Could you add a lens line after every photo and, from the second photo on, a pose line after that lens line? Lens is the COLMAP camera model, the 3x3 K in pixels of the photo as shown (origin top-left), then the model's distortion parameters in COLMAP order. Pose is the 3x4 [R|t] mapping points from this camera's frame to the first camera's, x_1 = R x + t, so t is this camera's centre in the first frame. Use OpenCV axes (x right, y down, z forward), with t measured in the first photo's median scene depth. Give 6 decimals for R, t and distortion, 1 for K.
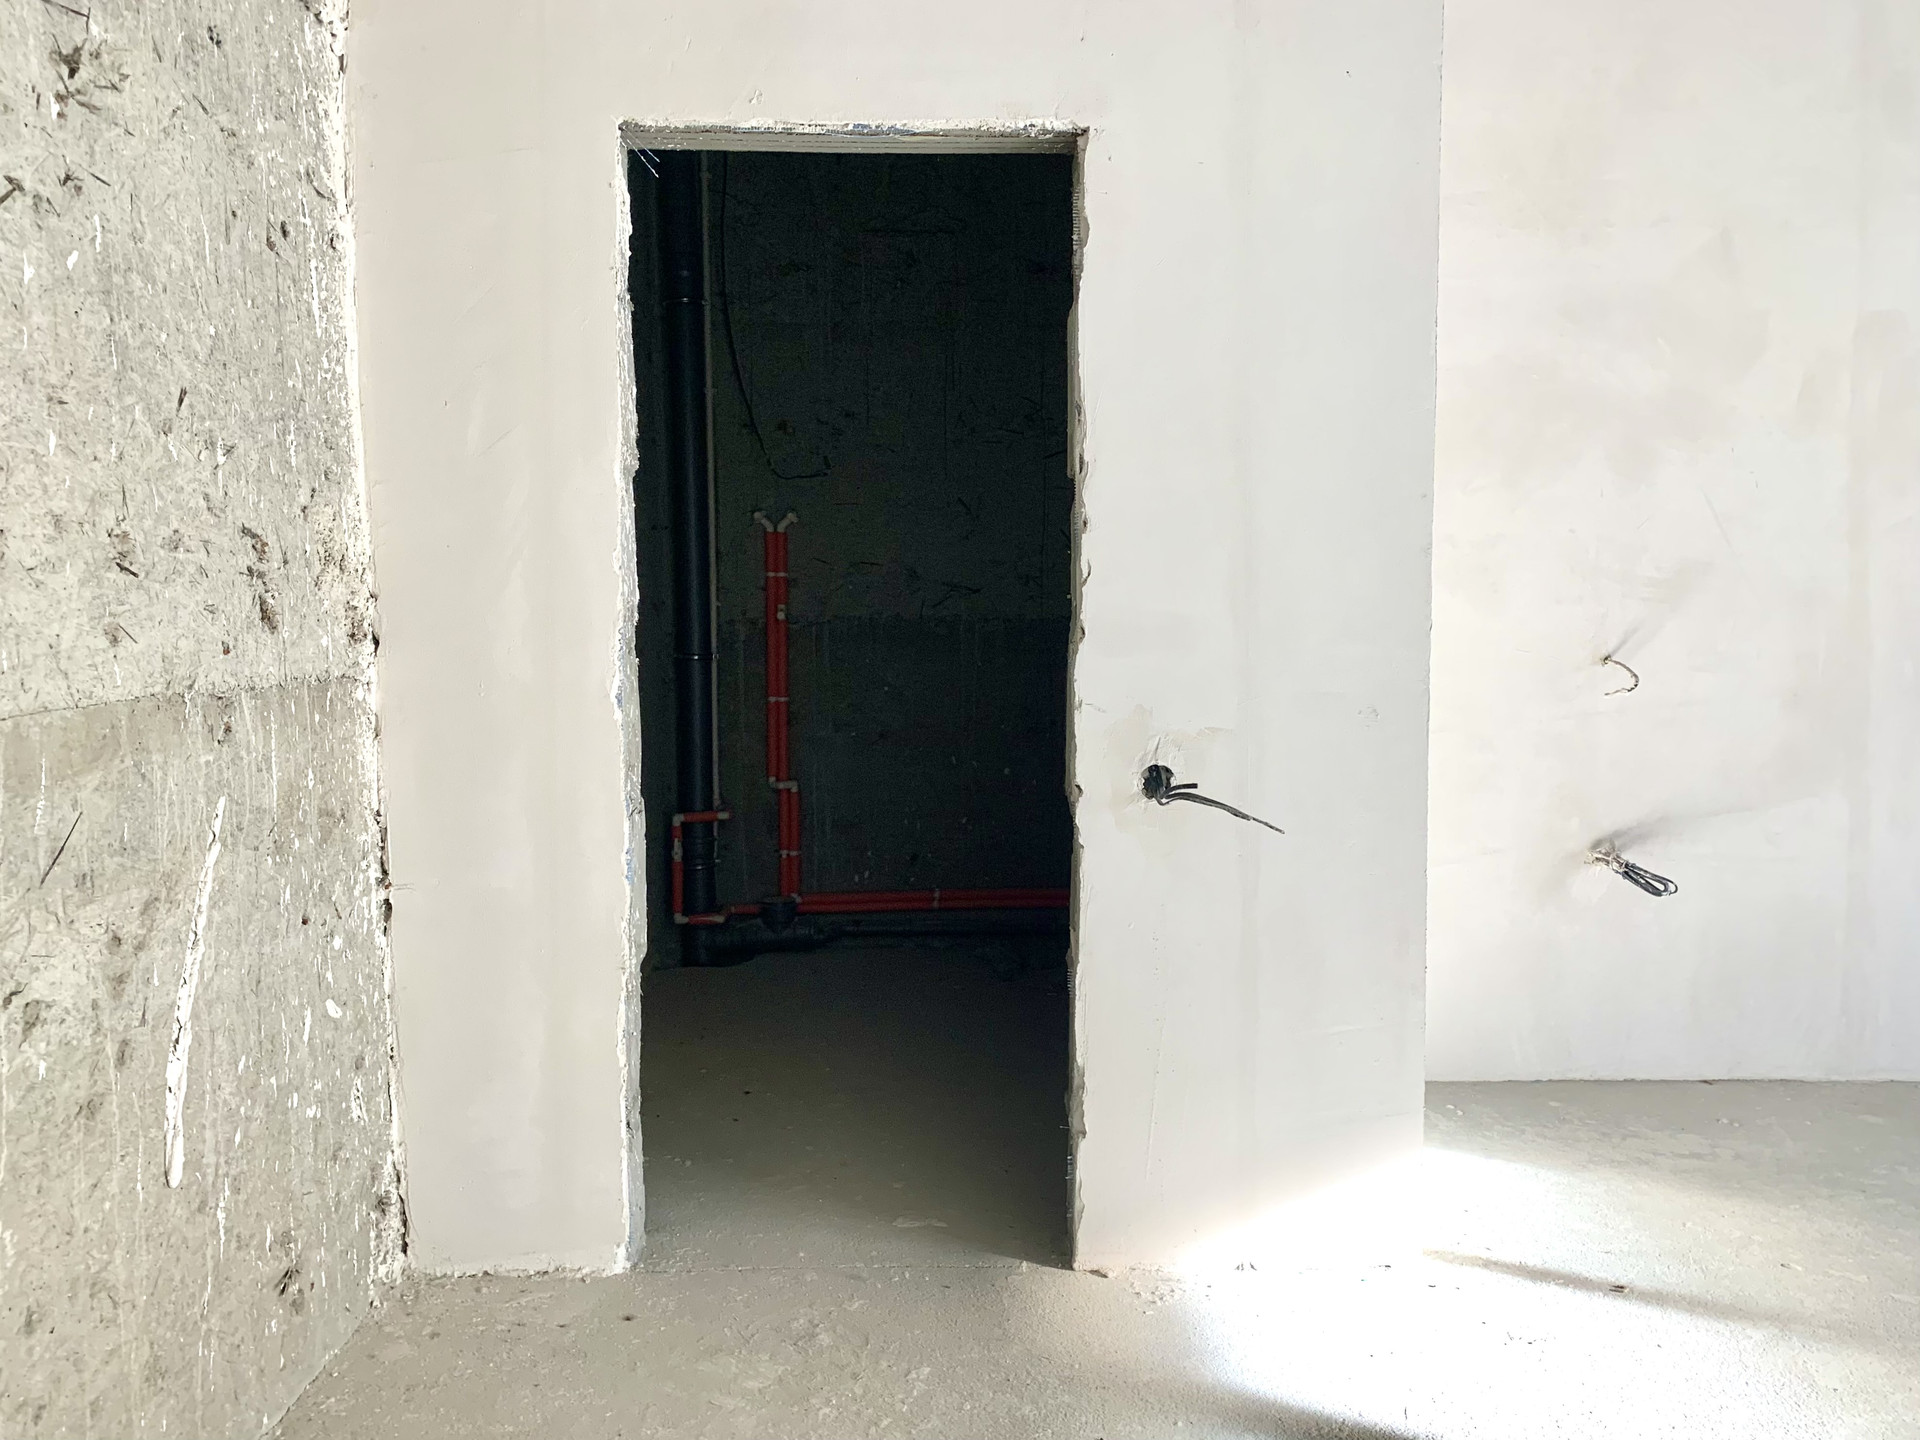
lens RADIAL K [[1494.0, 0, 963.0], [0, 1494.0, 706.7], [0, 0, 1]] dist [0.006979, -0.000207]
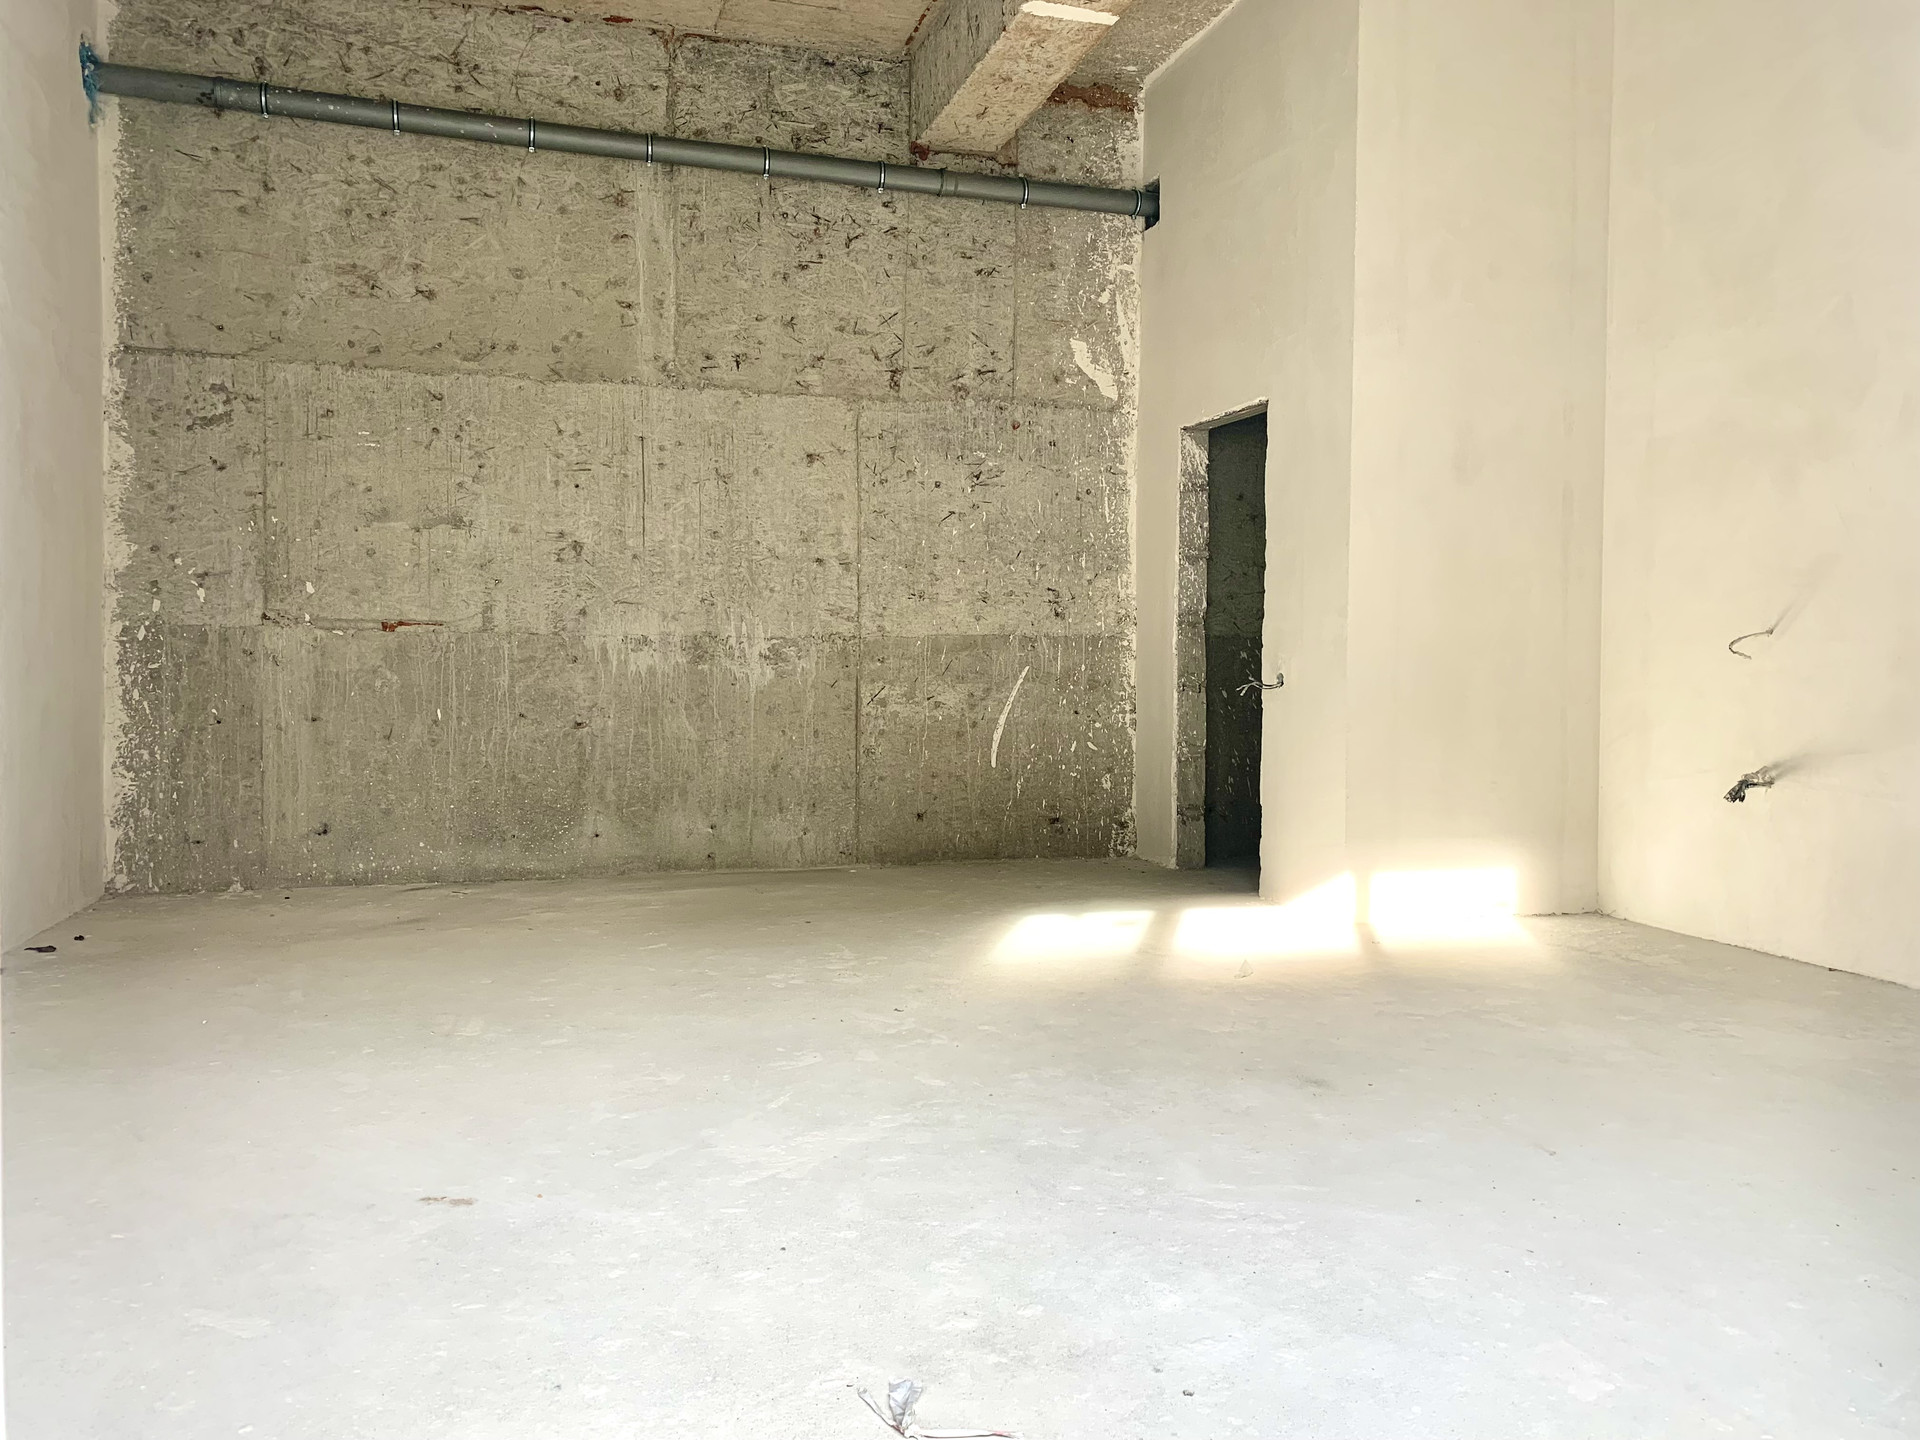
lens RADIAL K [[1494.0, 0, 963.0], [0, 1494.0, 706.7], [0, 0, 1]] dist [0.006979, -0.000207]
pose [[0.274042, 0.029853, -0.961254, 2.241614], [-0.065763, 0.997760, 0.012238, 0.097189], [0.959467, 0.059861, 0.275391, -0.074639]]
